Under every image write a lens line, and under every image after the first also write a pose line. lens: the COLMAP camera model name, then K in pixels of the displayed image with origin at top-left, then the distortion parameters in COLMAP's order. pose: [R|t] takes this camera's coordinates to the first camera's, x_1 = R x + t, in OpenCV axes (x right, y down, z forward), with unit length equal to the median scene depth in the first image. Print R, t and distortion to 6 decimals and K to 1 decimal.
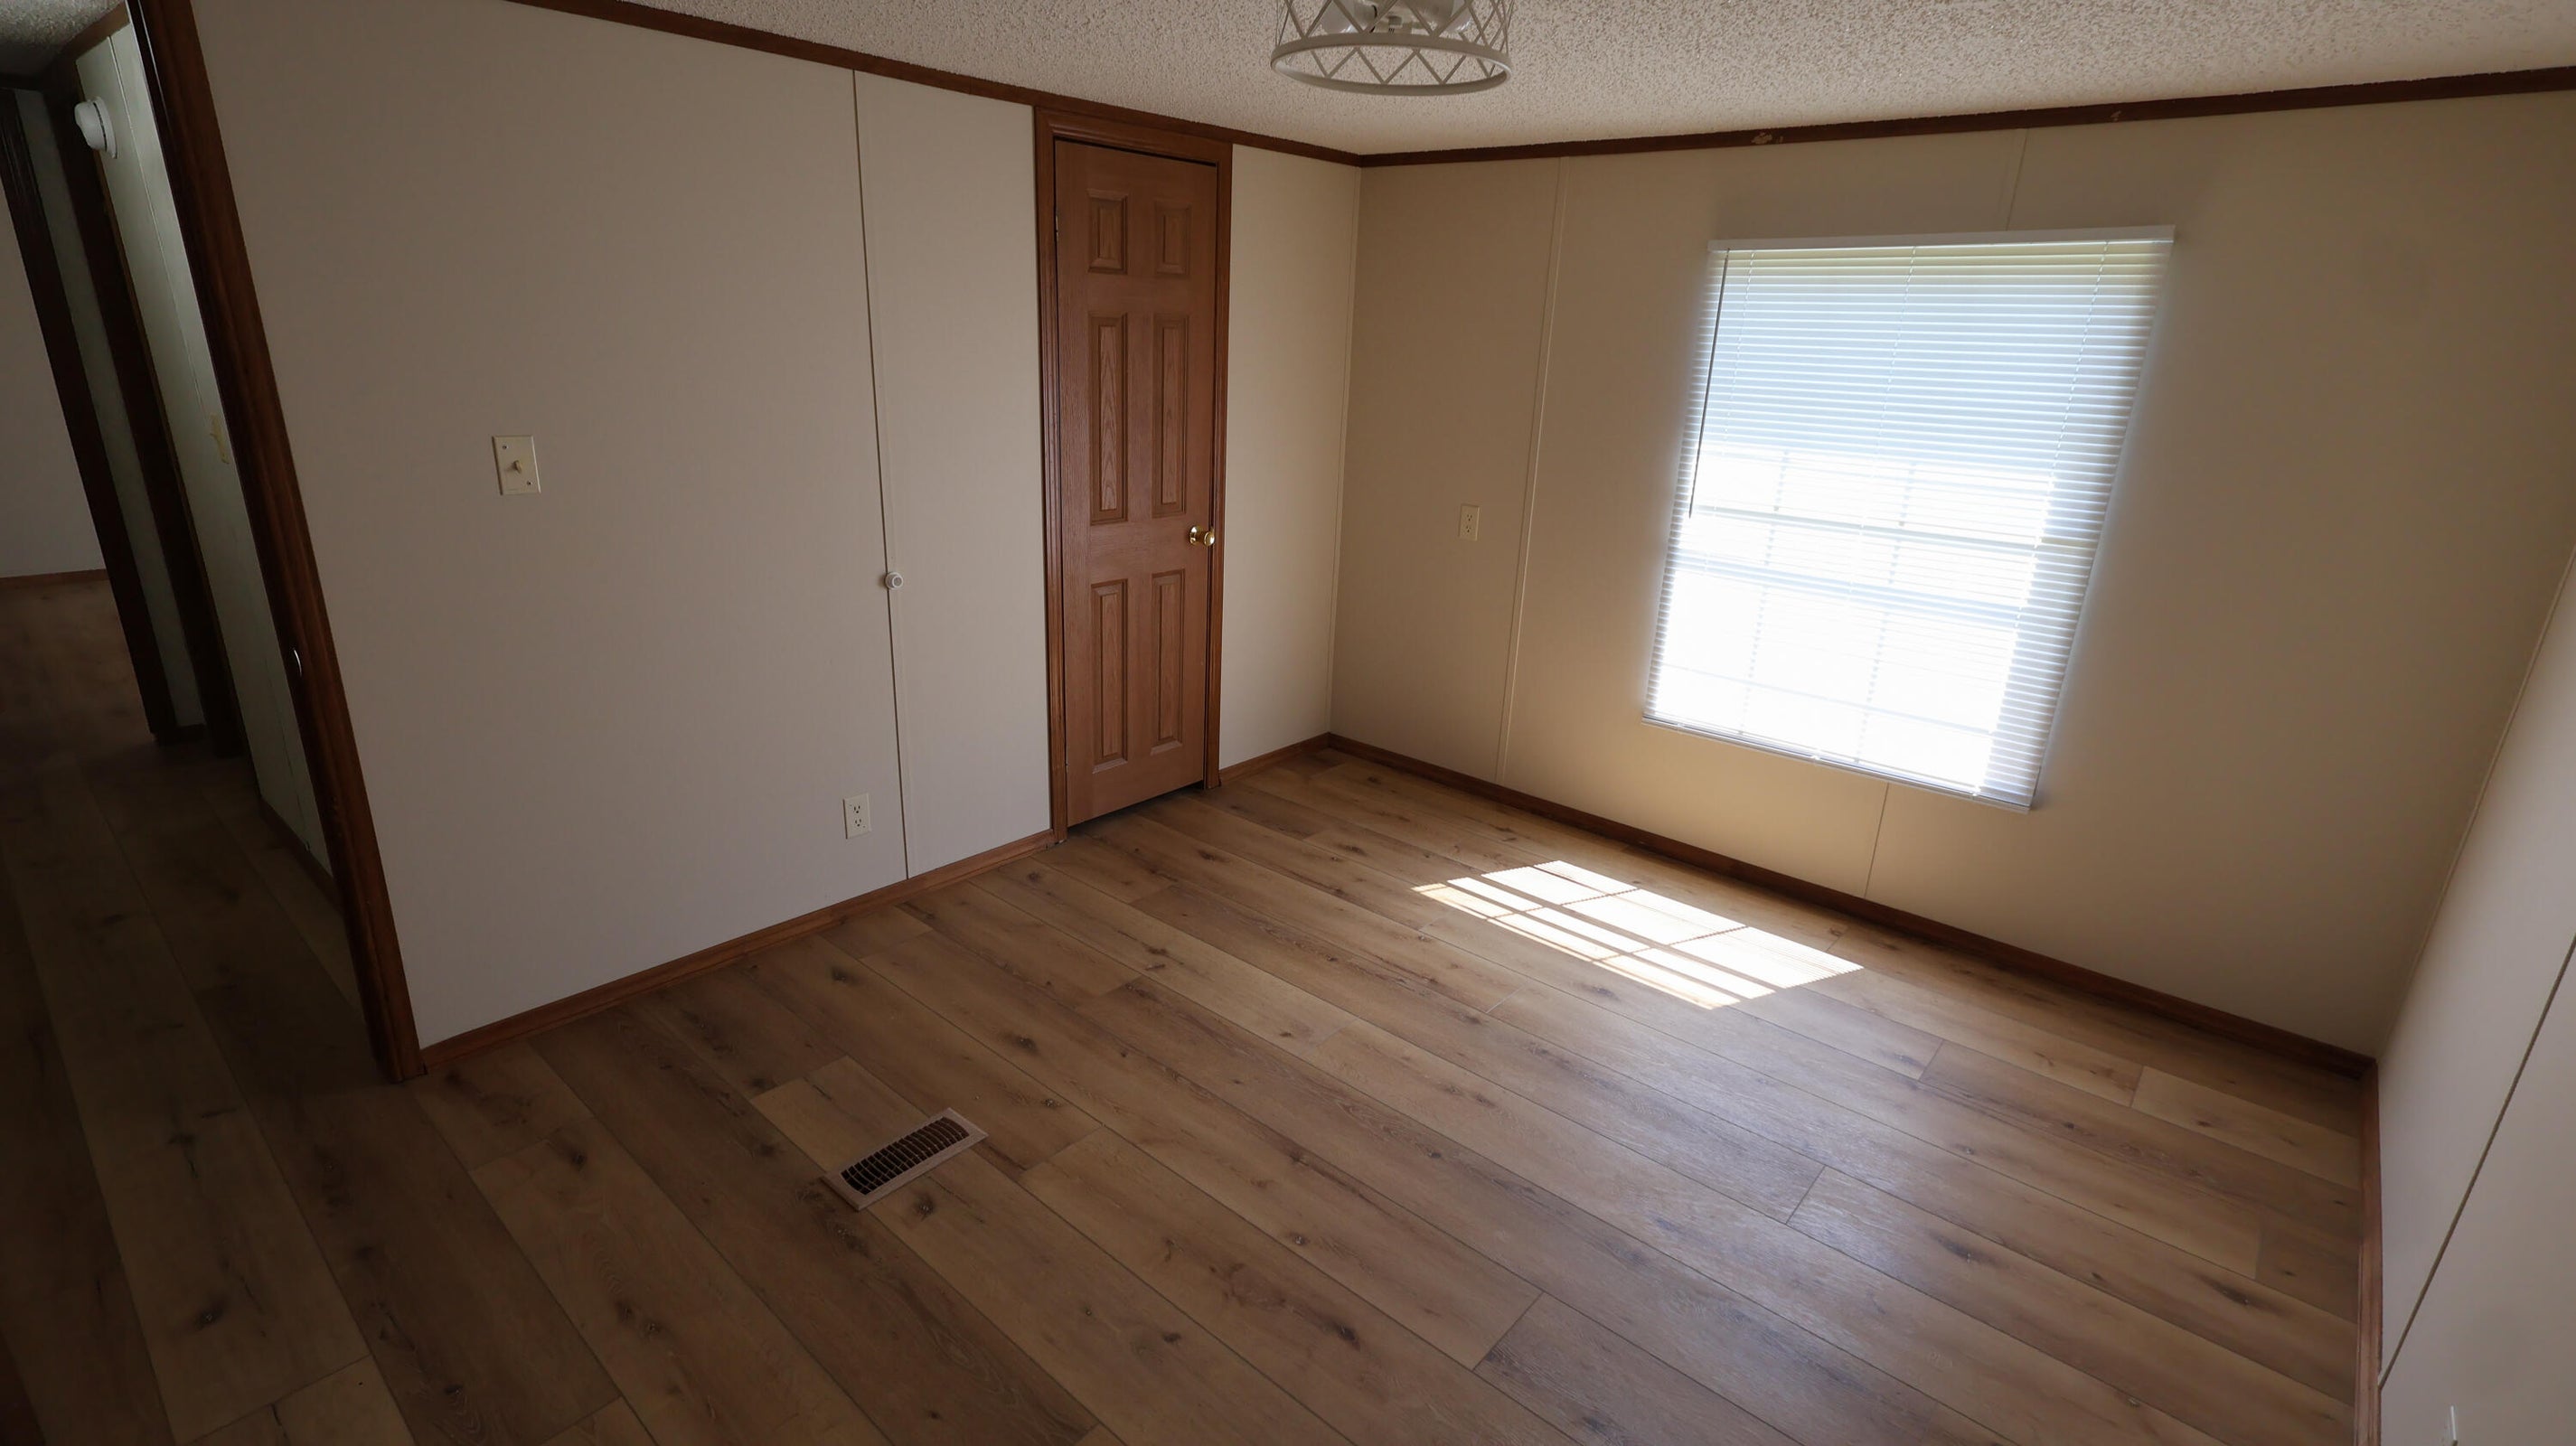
lens RADIAL K [[1192.2, 0, 1291.2], [0, 1192.2, 718.3], [0, 0, 1]] dist [-0.001743, 0.001796]
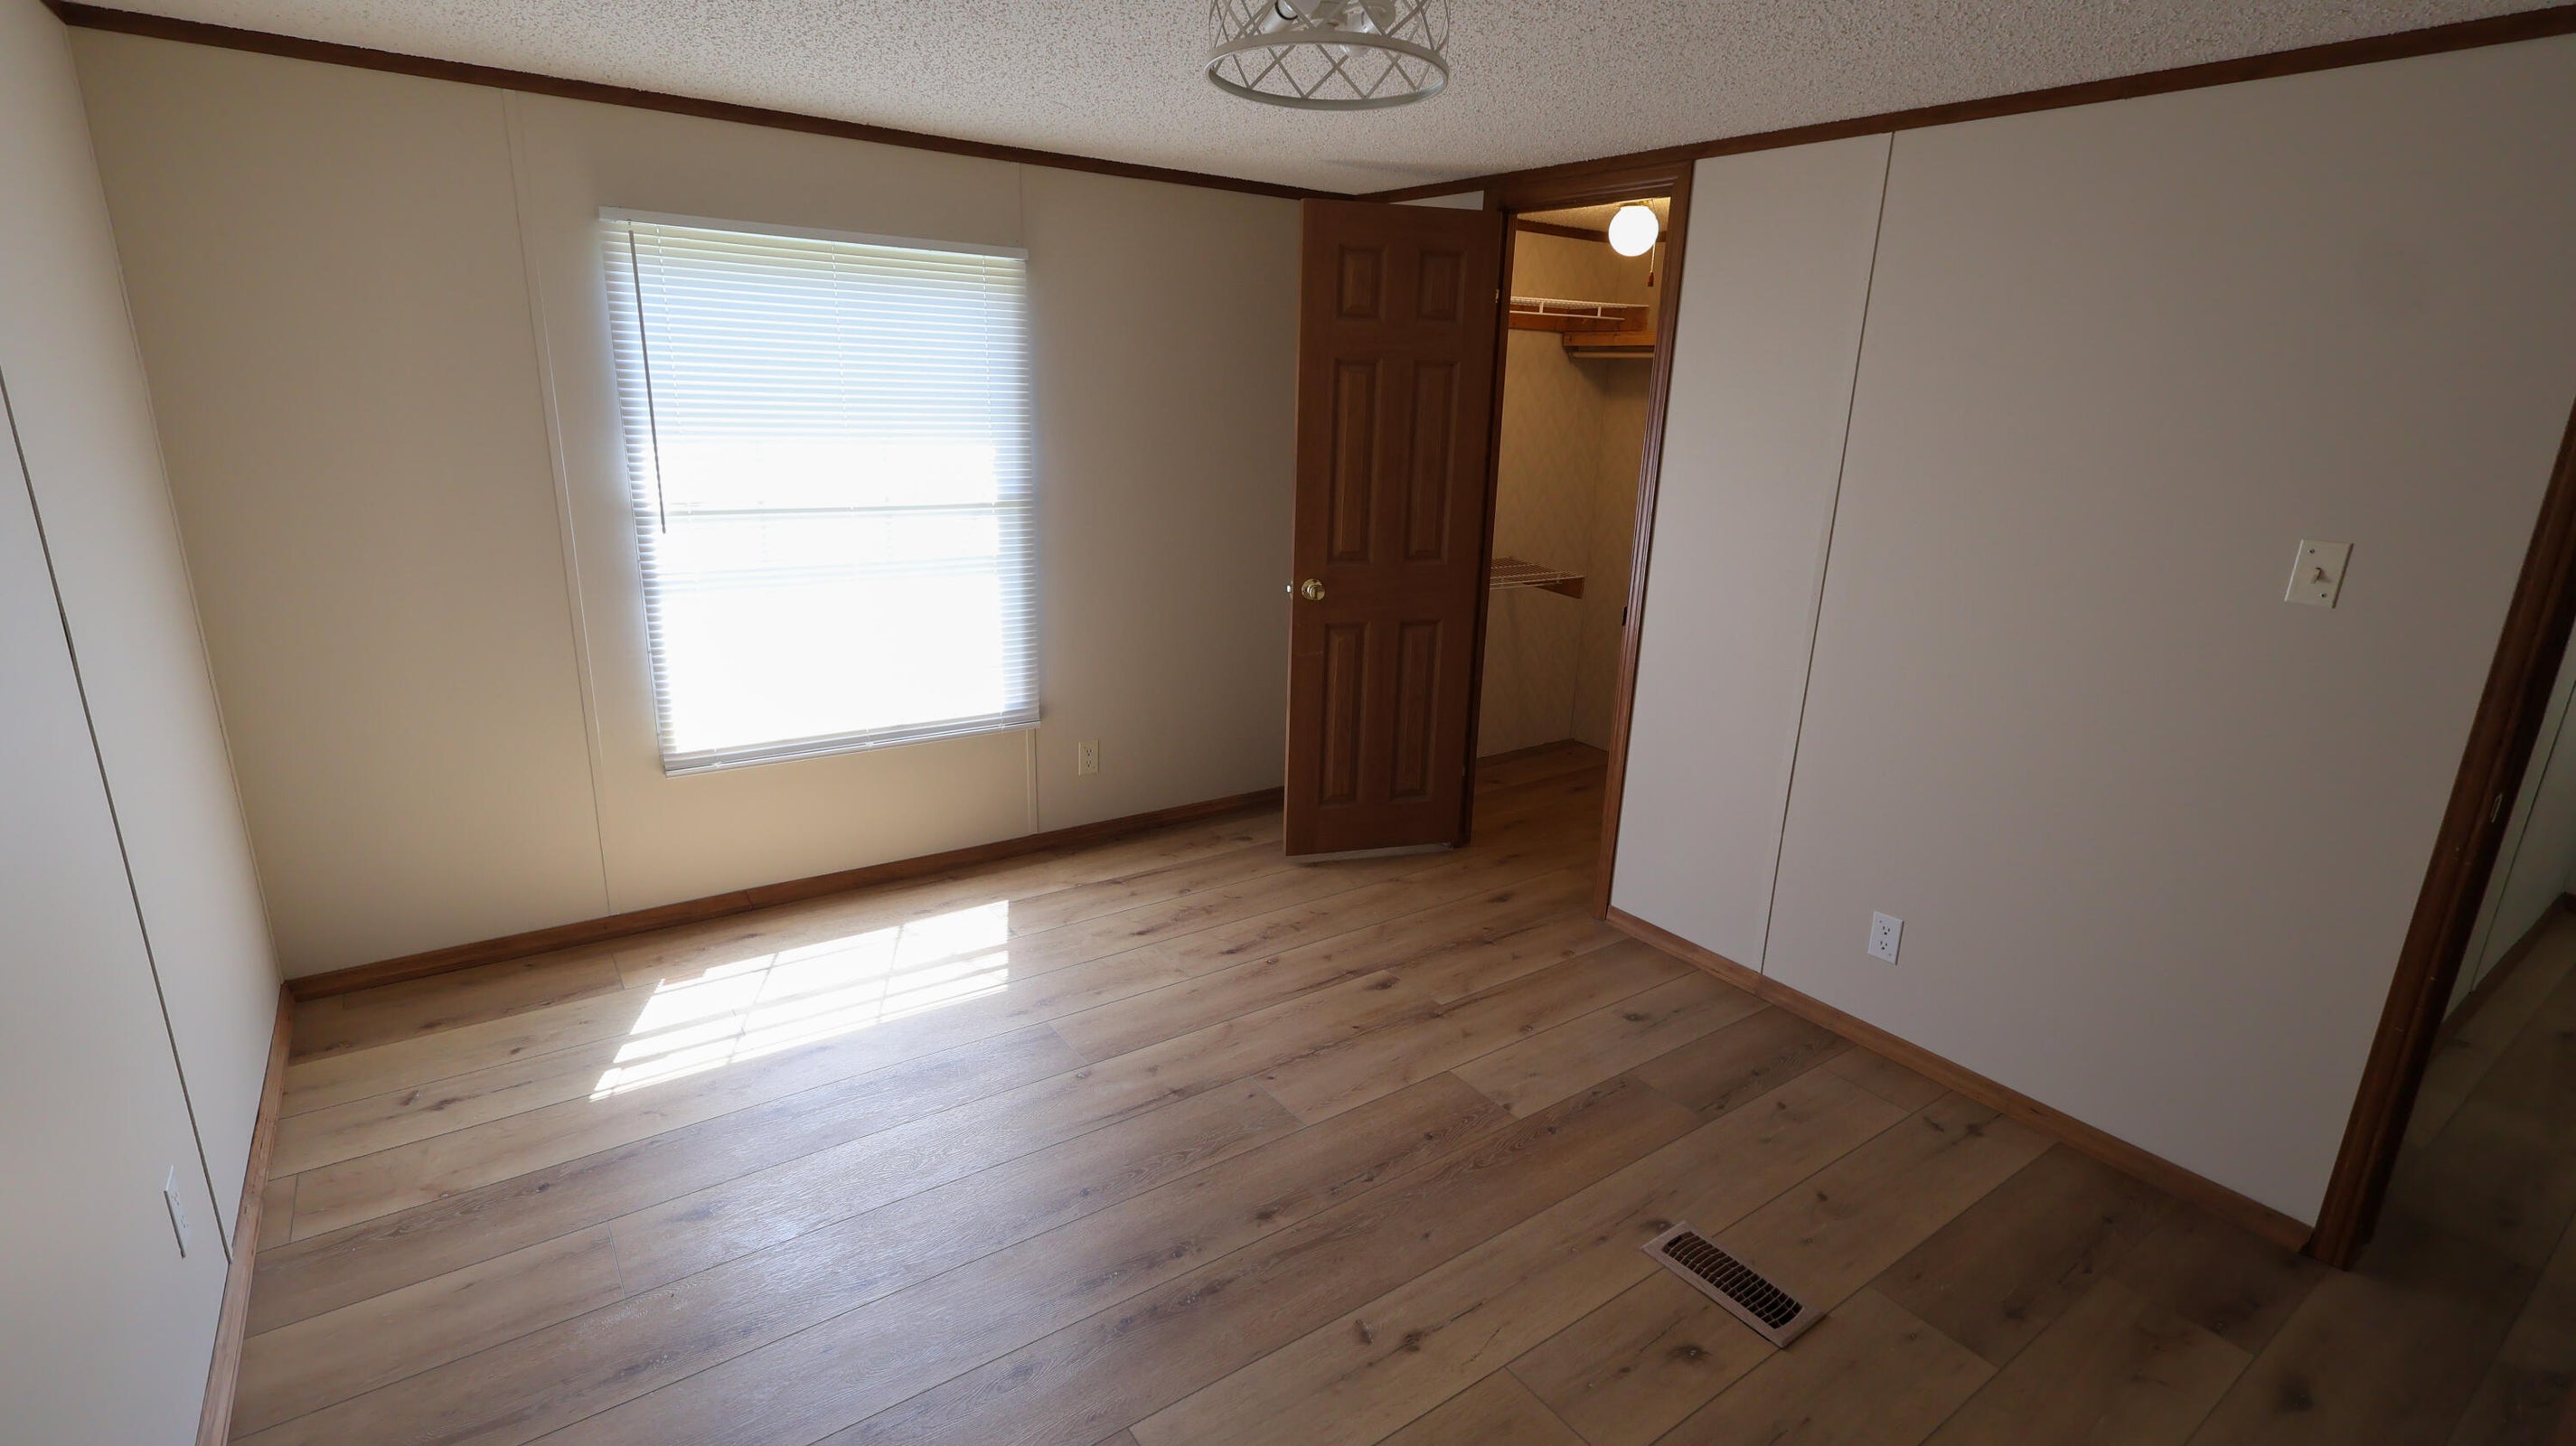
lens RADIAL K [[1199.3, 0, 1295.4], [0, 1199.3, 716.4], [0, 0, 1]] dist [0.001596, 0.000984]
pose [[0.225183, -0.290180, 0.930101, -0.466263], [0.267451, 0.936359, 0.227381, -0.139188], [-0.936890, 0.197554, 0.288461, 0.400819]]
